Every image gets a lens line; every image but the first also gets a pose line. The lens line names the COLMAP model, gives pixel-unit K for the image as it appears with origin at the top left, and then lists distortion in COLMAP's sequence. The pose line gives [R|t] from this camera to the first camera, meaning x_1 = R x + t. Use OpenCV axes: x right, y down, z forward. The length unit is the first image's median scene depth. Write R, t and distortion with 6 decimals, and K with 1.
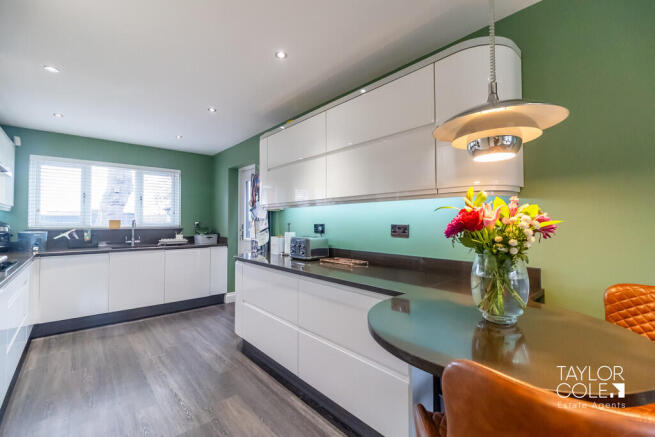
lens RADIAL K [[288.0, 0, 322.1], [0, 288.0, 215.8], [0, 0, 1]] dist [0.000179, -0.000784]
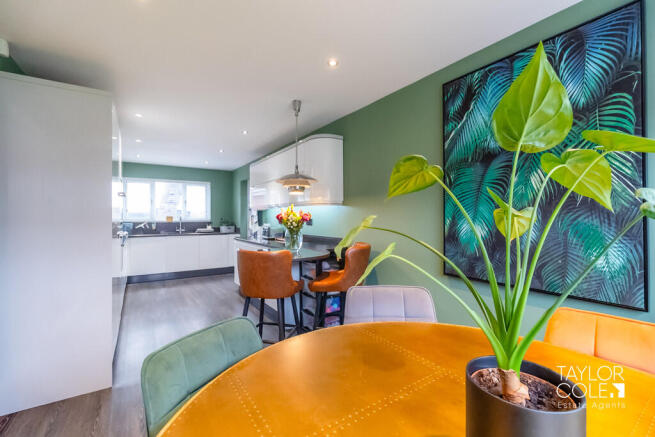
lens RADIAL K [[288.0, 0, 324.5], [0, 288.0, 216.6], [0, 0, 1]] dist [0.000179, -0.000784]
pose [[0.990955, -0.002510, -0.134168, 0.344578], [0.005047, 0.999815, 0.018571, -0.009662], [0.134097, -0.019080, 0.990785, -0.464594]]
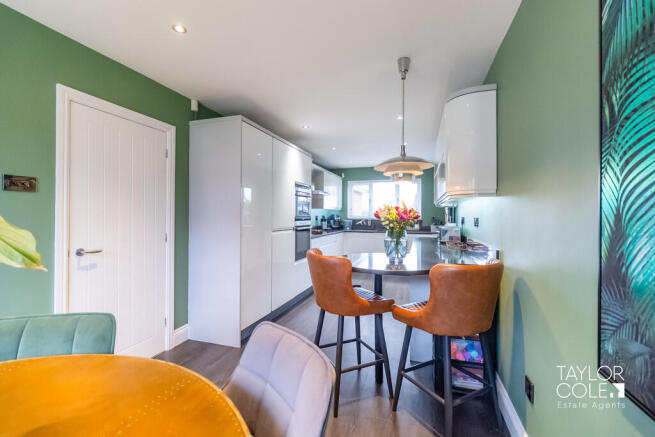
lens RADIAL K [[288.0, 0, 327.9], [0, 288.0, 216.7], [0, 0, 1]] dist [0.000179, -0.000784]
pose [[0.516098, 0.008016, -0.856492, 0.582232], [0.010747, 0.999817, 0.015833, -0.001089], [0.856462, -0.017376, 0.515918, -0.139302]]
